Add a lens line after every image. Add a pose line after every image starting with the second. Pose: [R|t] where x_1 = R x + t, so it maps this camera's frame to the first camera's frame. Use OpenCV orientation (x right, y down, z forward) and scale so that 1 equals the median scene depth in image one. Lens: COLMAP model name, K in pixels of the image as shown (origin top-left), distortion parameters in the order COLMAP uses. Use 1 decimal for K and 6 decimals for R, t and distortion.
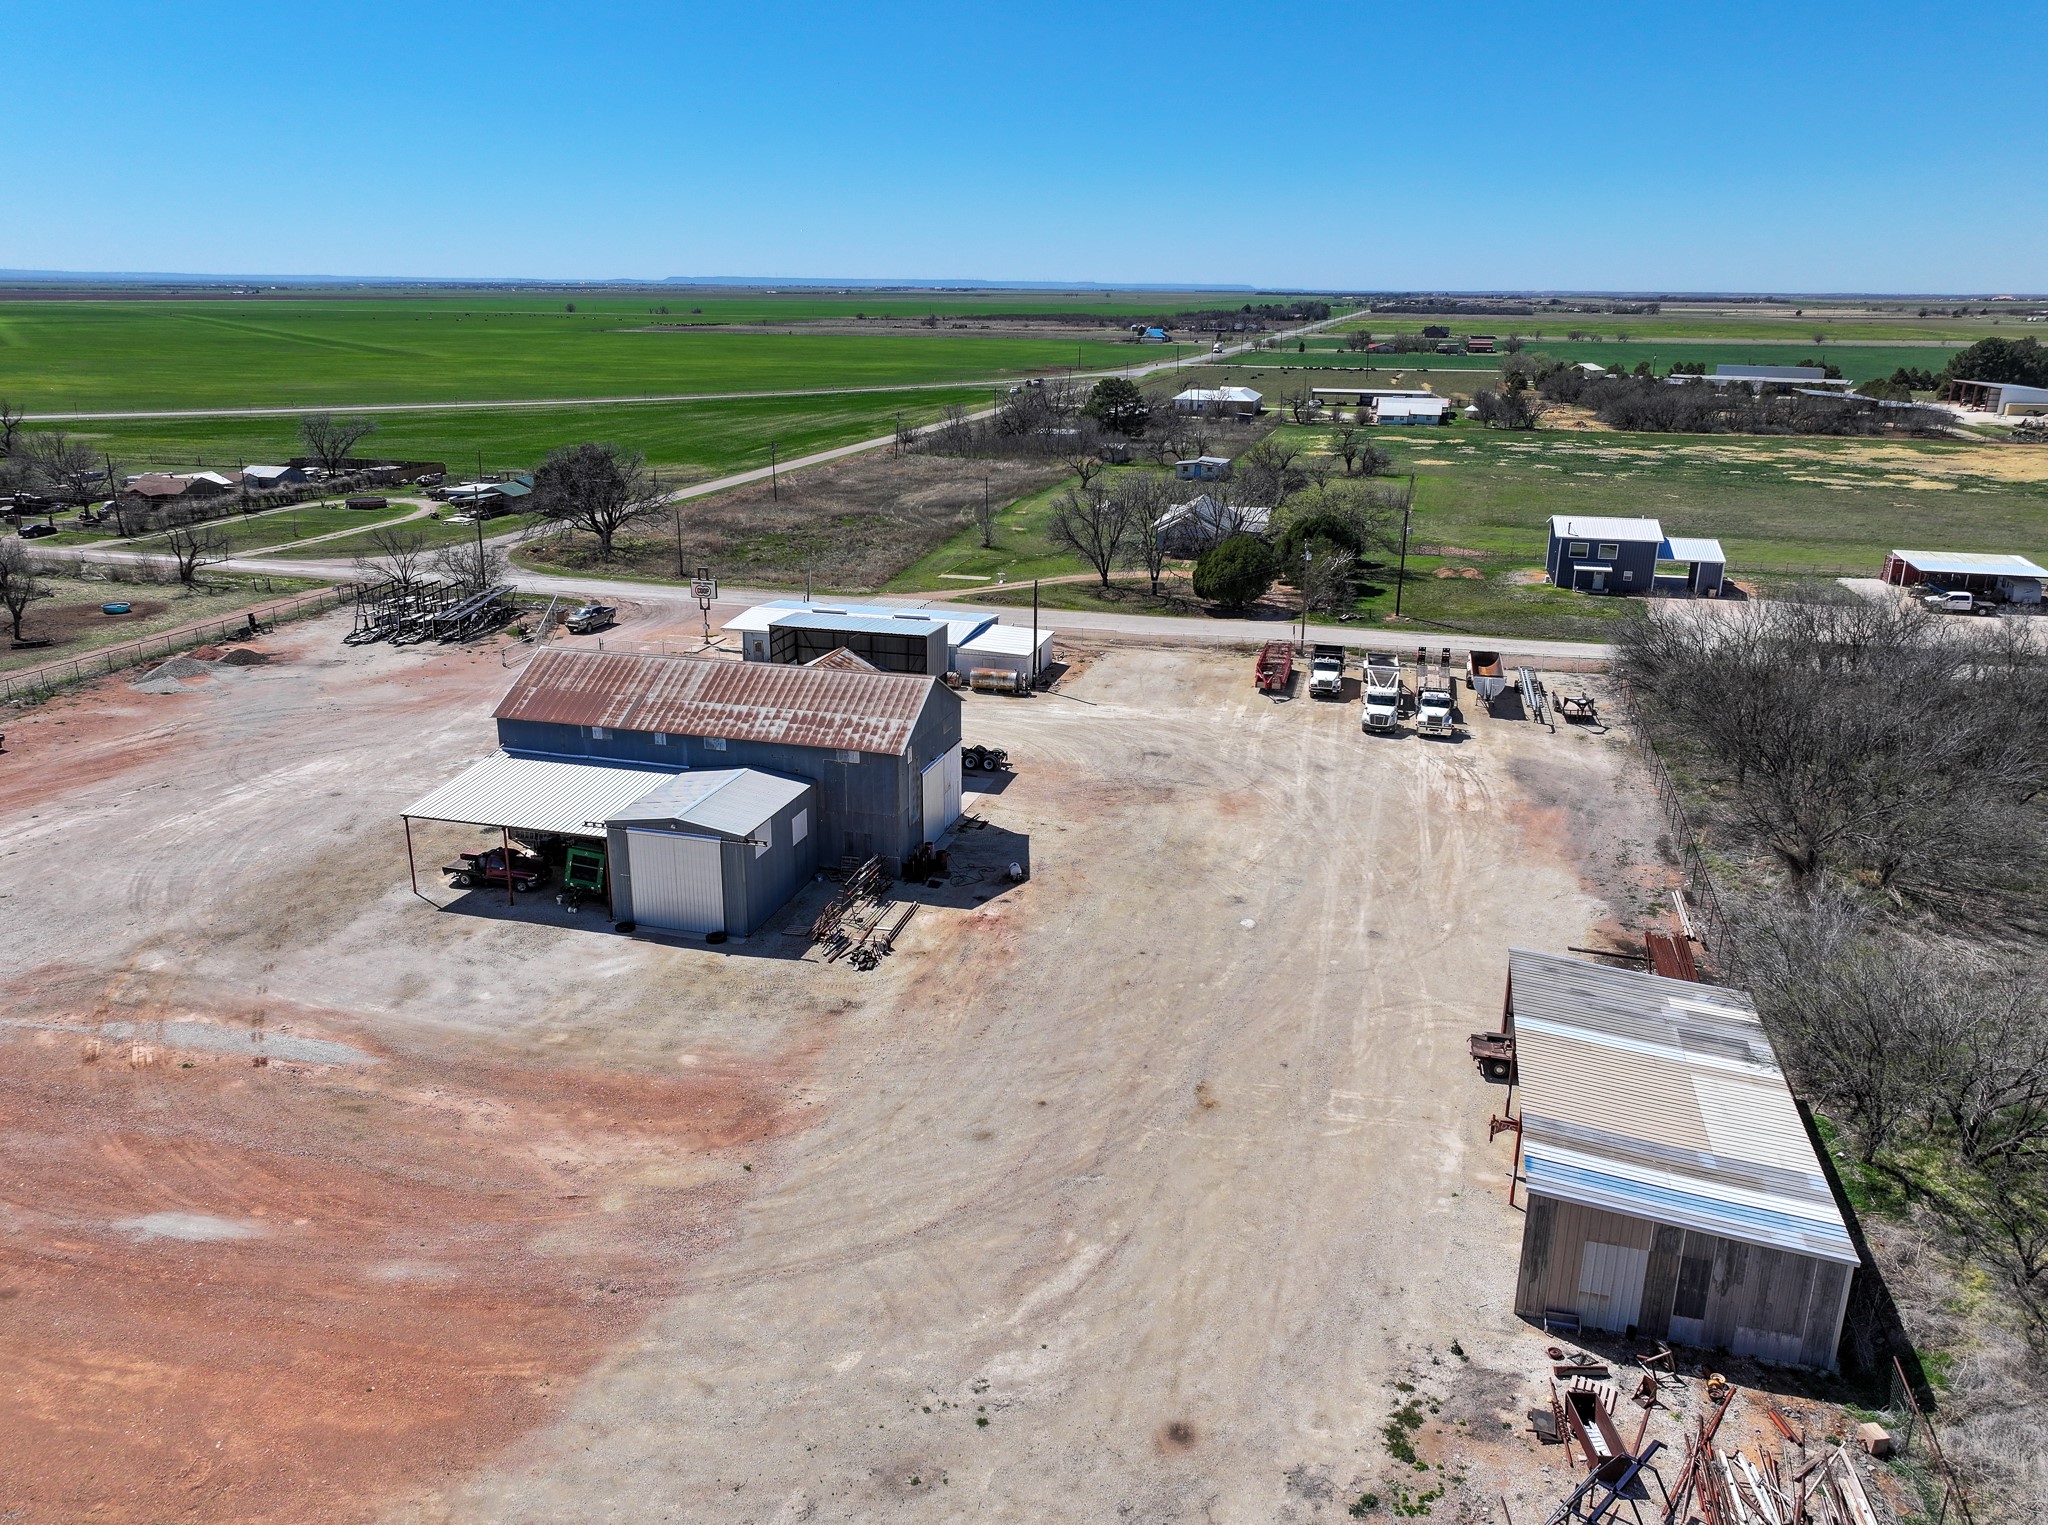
lens RADIAL K [[1487.1, 0, 1014.7], [0, 1487.1, 759.7], [0, 0, 1]] dist [-0.004765, 0.023322]
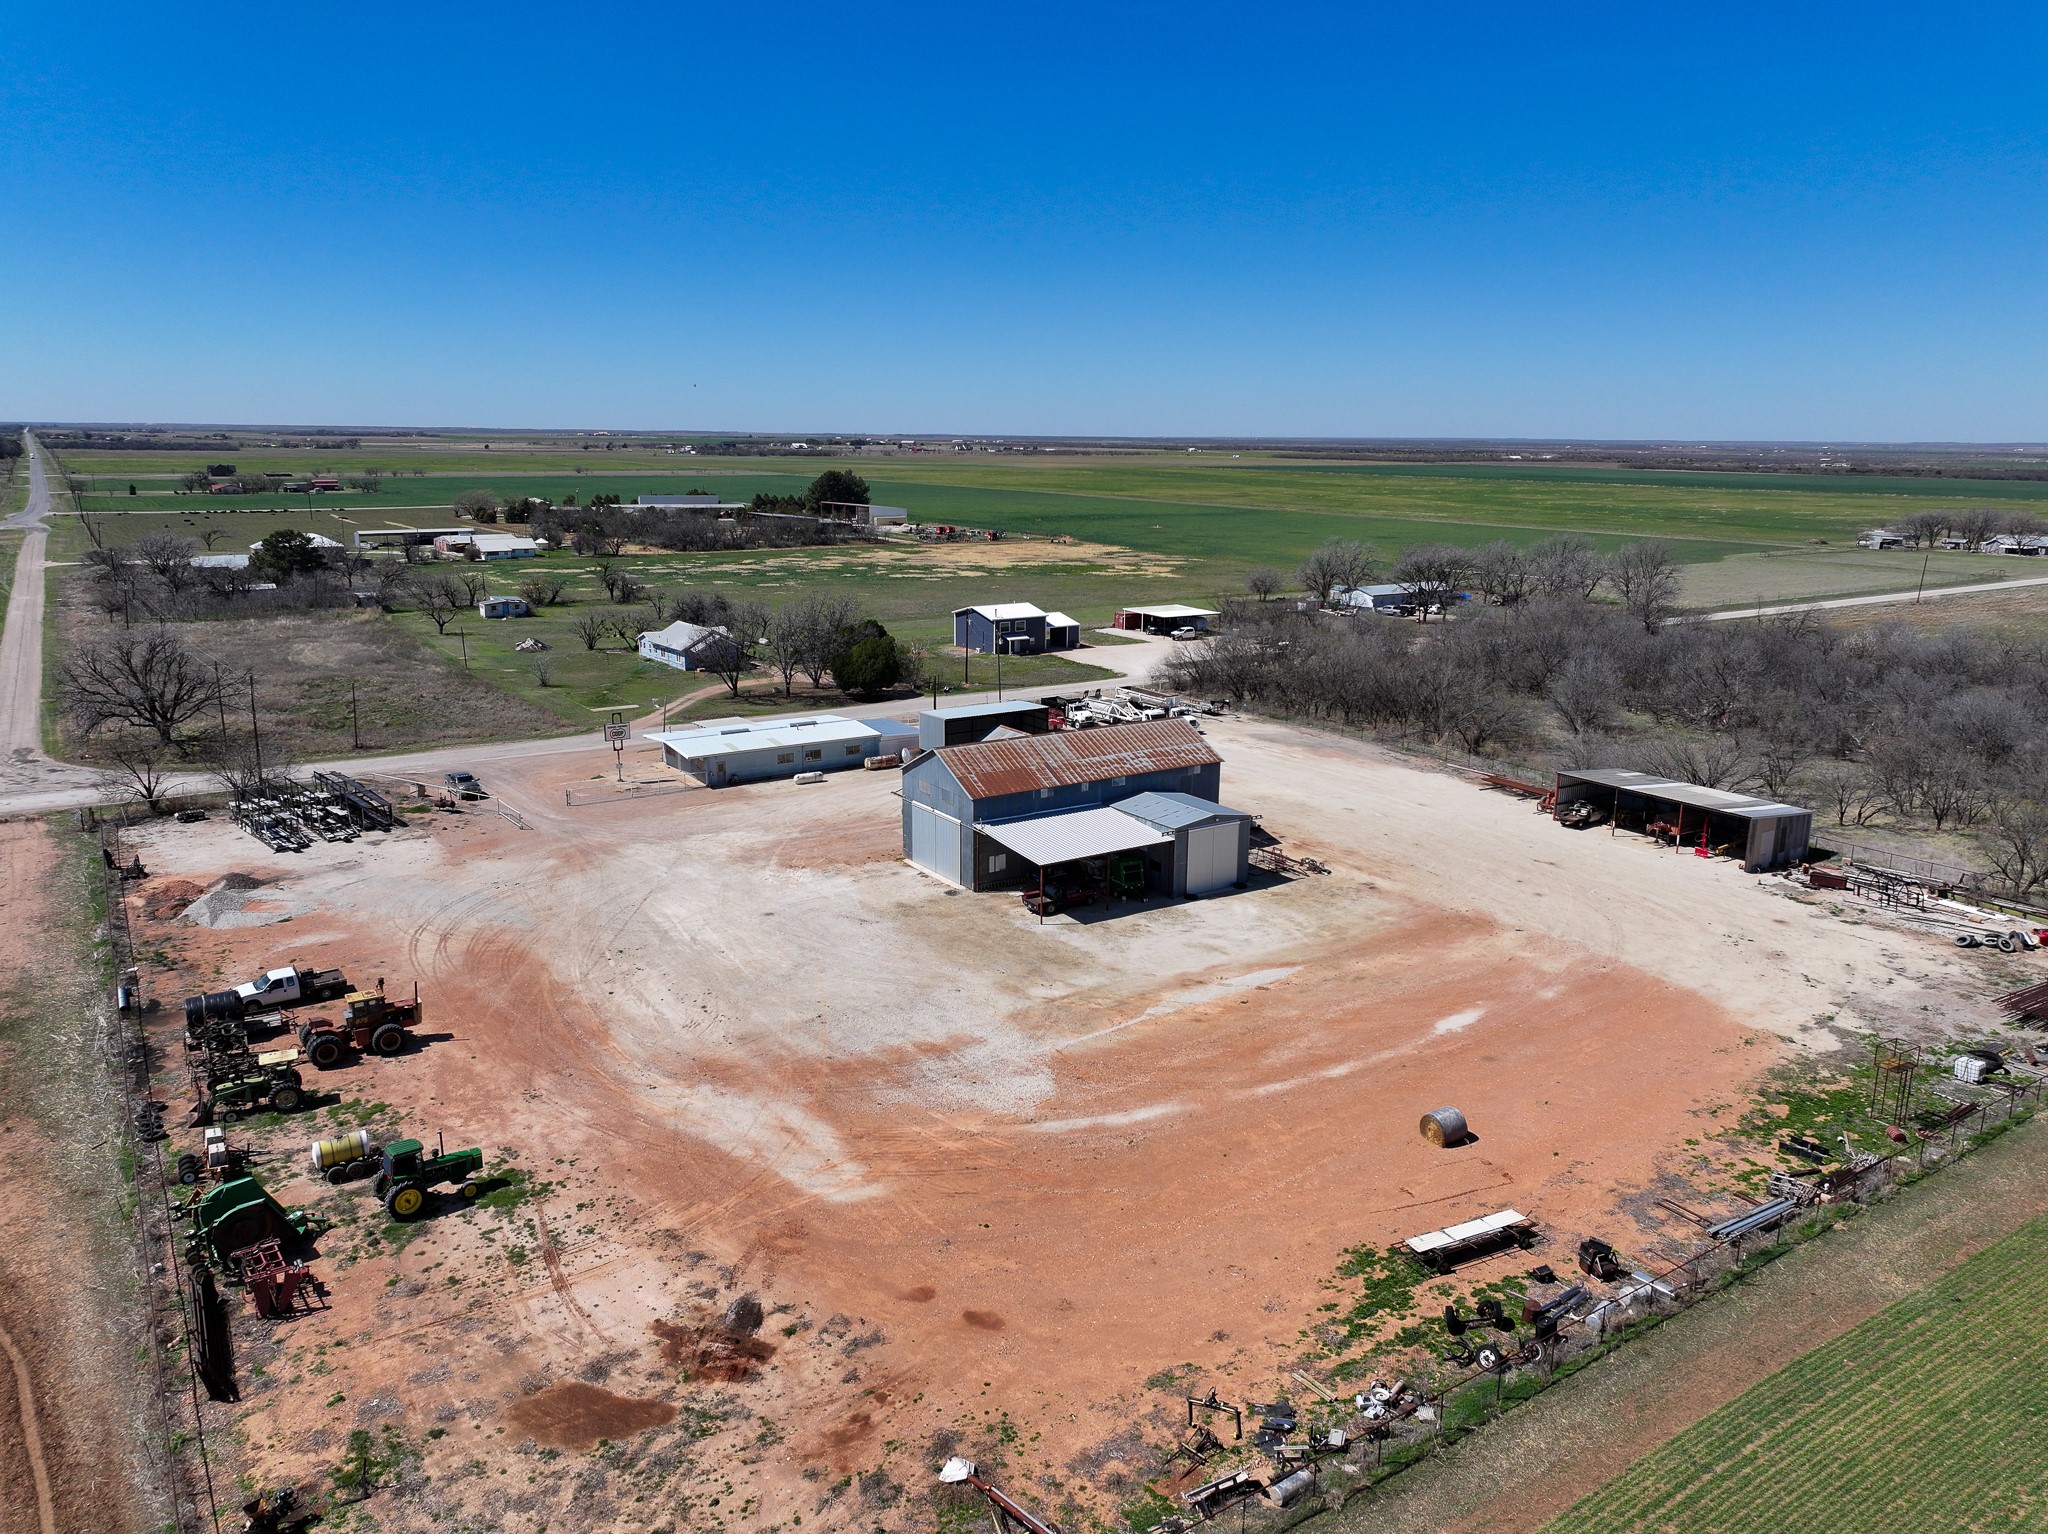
lens RADIAL K [[1439.0, 0, 1024.0], [0, 1439.0, 767.0], [0, 0, 1]] dist [-0.001603, 0.020821]
pose [[0.654540, -0.171961, 0.736211, -1.044674], [0.224173, 0.974140, 0.028230, -0.068551], [-0.722027, 0.146561, 0.676163, 0.094288]]
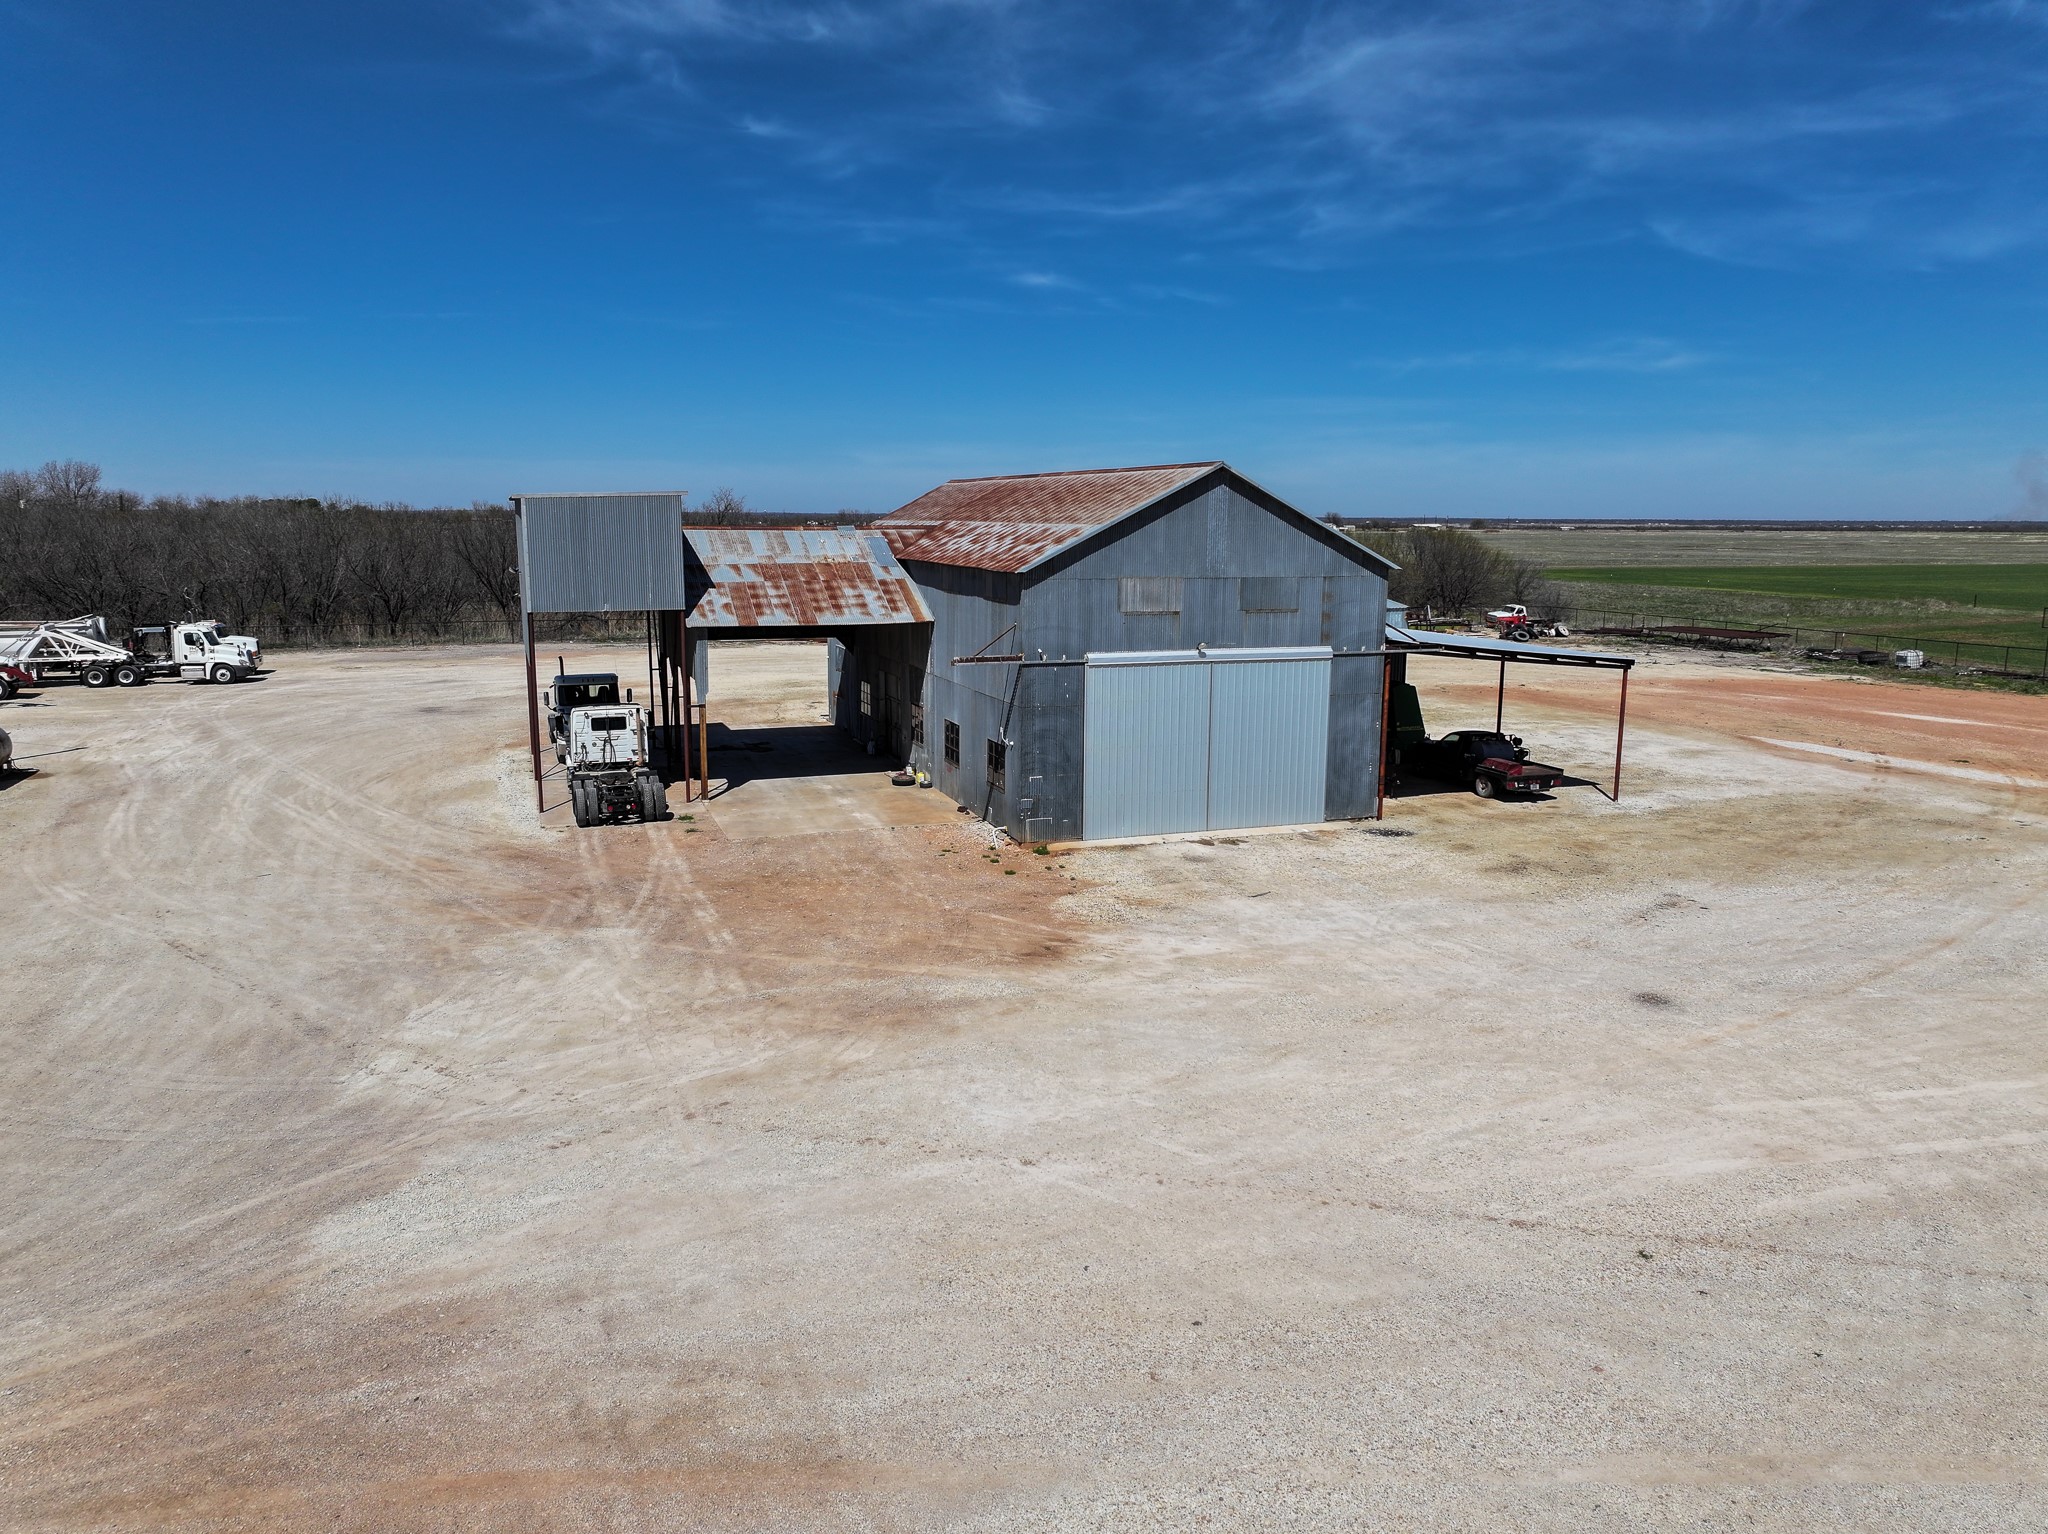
lens RADIAL K [[1444.9, 0, 1026.7], [0, 1444.9, 768.6], [0, 0, 1]] dist [0.002314, 0.006957]
pose [[-0.576559, -0.151671, 0.802855, -0.568088], [0.236274, 0.909688, 0.341530, -0.135940], [-0.782147, 0.386606, -0.488653, 1.139518]]
